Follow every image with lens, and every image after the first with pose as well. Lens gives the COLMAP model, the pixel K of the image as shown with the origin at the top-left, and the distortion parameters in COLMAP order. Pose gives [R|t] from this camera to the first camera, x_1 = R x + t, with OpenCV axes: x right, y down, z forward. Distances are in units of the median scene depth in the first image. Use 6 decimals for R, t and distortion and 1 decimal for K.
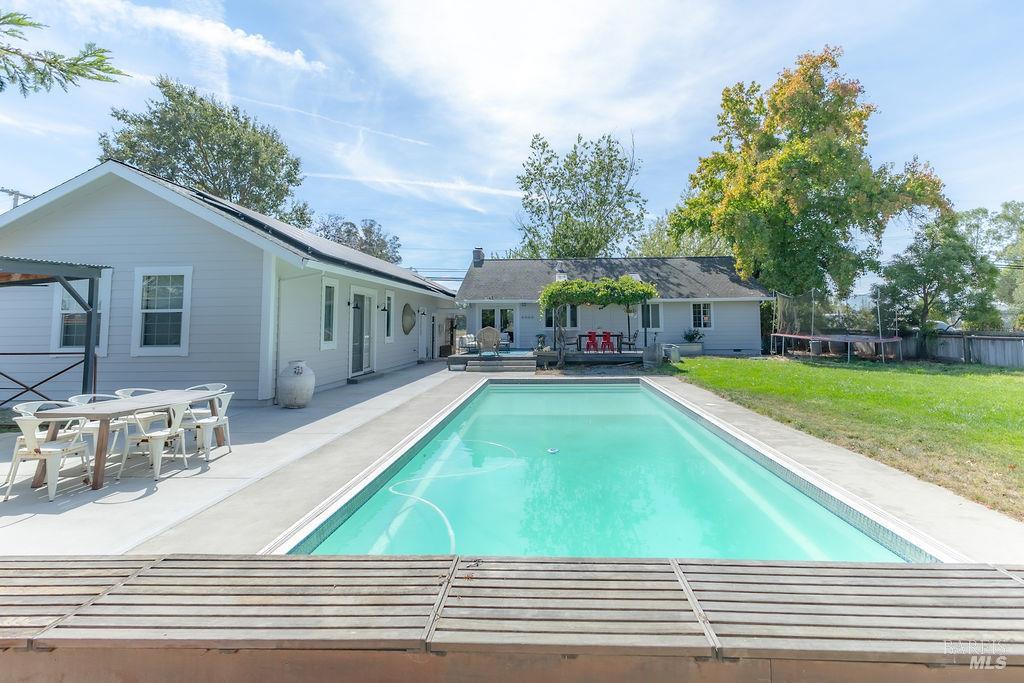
lens RADIAL K [[500.5, 0, 529.4], [0, 500.5, 281.8], [0, 0, 1]] dist [0.005341, 0.003987]
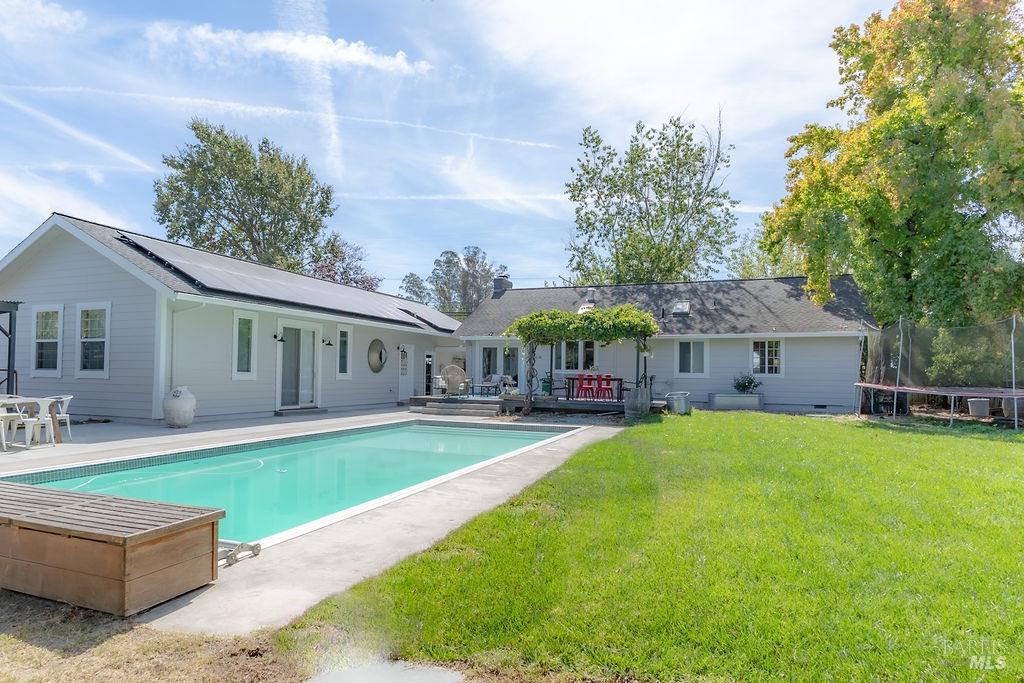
lens RADIAL K [[632.4, 0, 447.9], [0, 632.4, 353.1], [0, 0, 1]] dist [0.013074, 0.001930]
pose [[0.929577, 0.007385, -0.368554, 0.250438], [0.011418, 0.998743, 0.048810, 0.010770], [0.368452, -0.049581, 0.928324, -0.030693]]
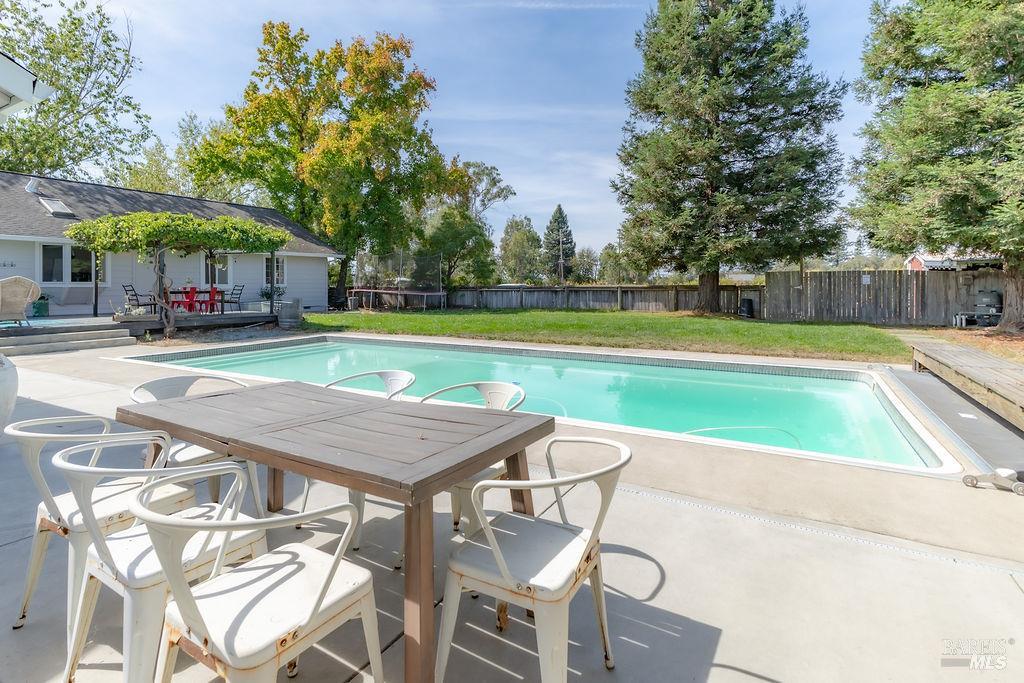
lens RADIAL K [[500.5, 0, 533.0], [0, 500.5, 284.7], [0, 0, 1]] dist [0.005341, 0.003987]
pose [[0.441656, 0.004861, 0.897171, -0.260152], [-0.073136, 0.996852, 0.030603, 0.030444], [-0.894199, -0.079131, 0.440621, 0.179596]]
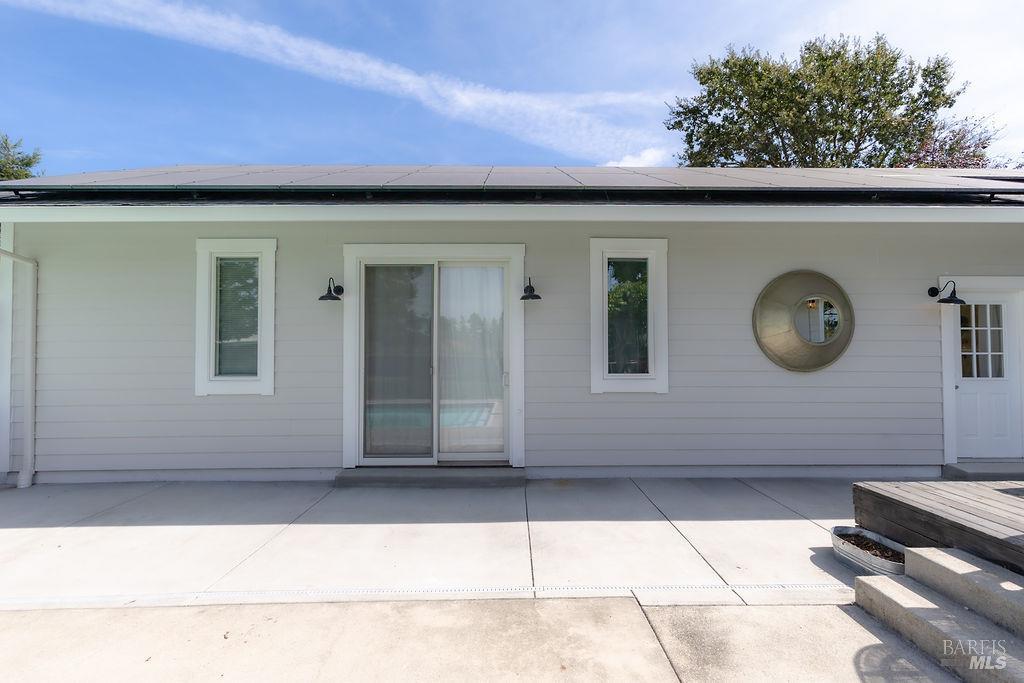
lens RADIAL K [[439.2, 0, 517.7], [0, 439.2, 337.6], [0, 0, 1]] dist [0.011414, 0.000312]
pose [[0.067859, -0.023985, -0.997407, 0.012657], [0.086671, 0.996073, -0.018056, 0.060411], [0.993923, -0.085221, 0.069672, 0.653966]]
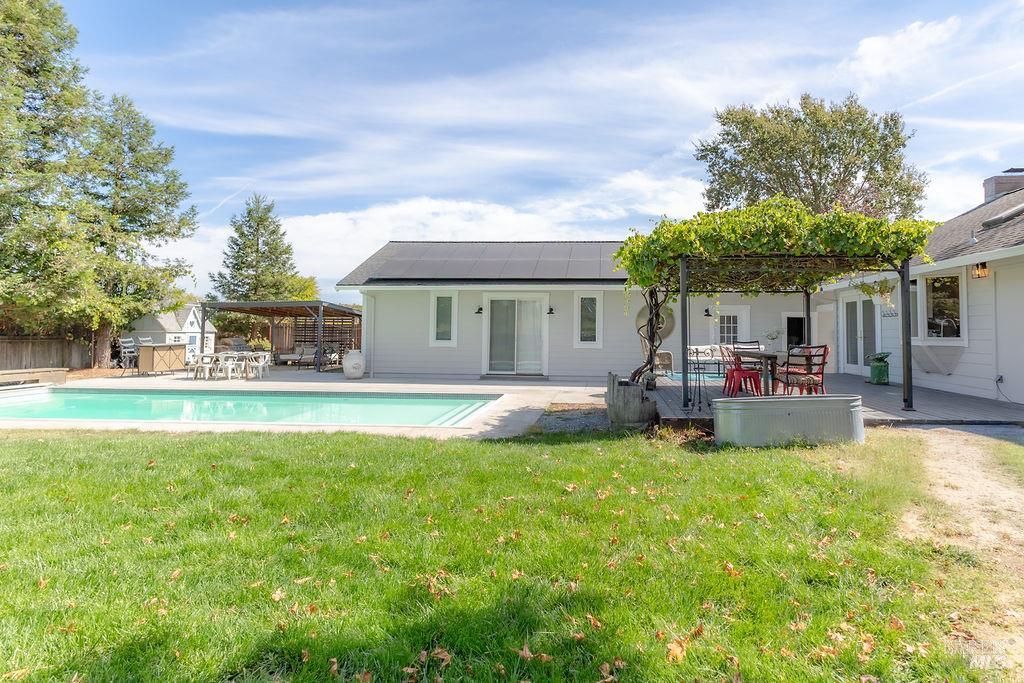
lens RADIAL K [[523.5, 0, 570.0], [0, 523.5, 310.6], [0, 0, 1]] dist [-0.000831, -0.000001]
pose [[-0.014482, -0.031264, -0.999406, 0.484910], [0.078957, 0.996354, -0.032313, 0.059145], [0.996773, -0.079378, -0.011961, 0.709854]]
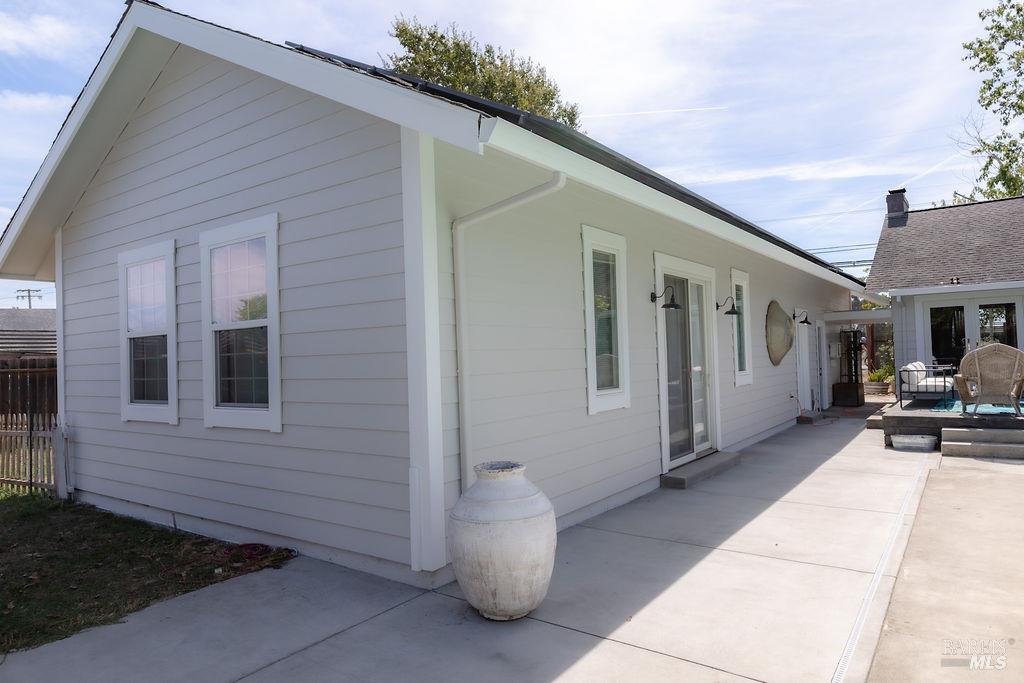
lens RADIAL K [[649.5, 0, 514.4], [0, 649.5, 332.7], [0, 0, 1]] dist [-0.006055, -0.001904]
pose [[0.842198, -0.036331, -0.537943, -0.097835], [0.070641, 0.996562, 0.043291, 0.024226], [0.534521, -0.074461, 0.841869, 0.279563]]
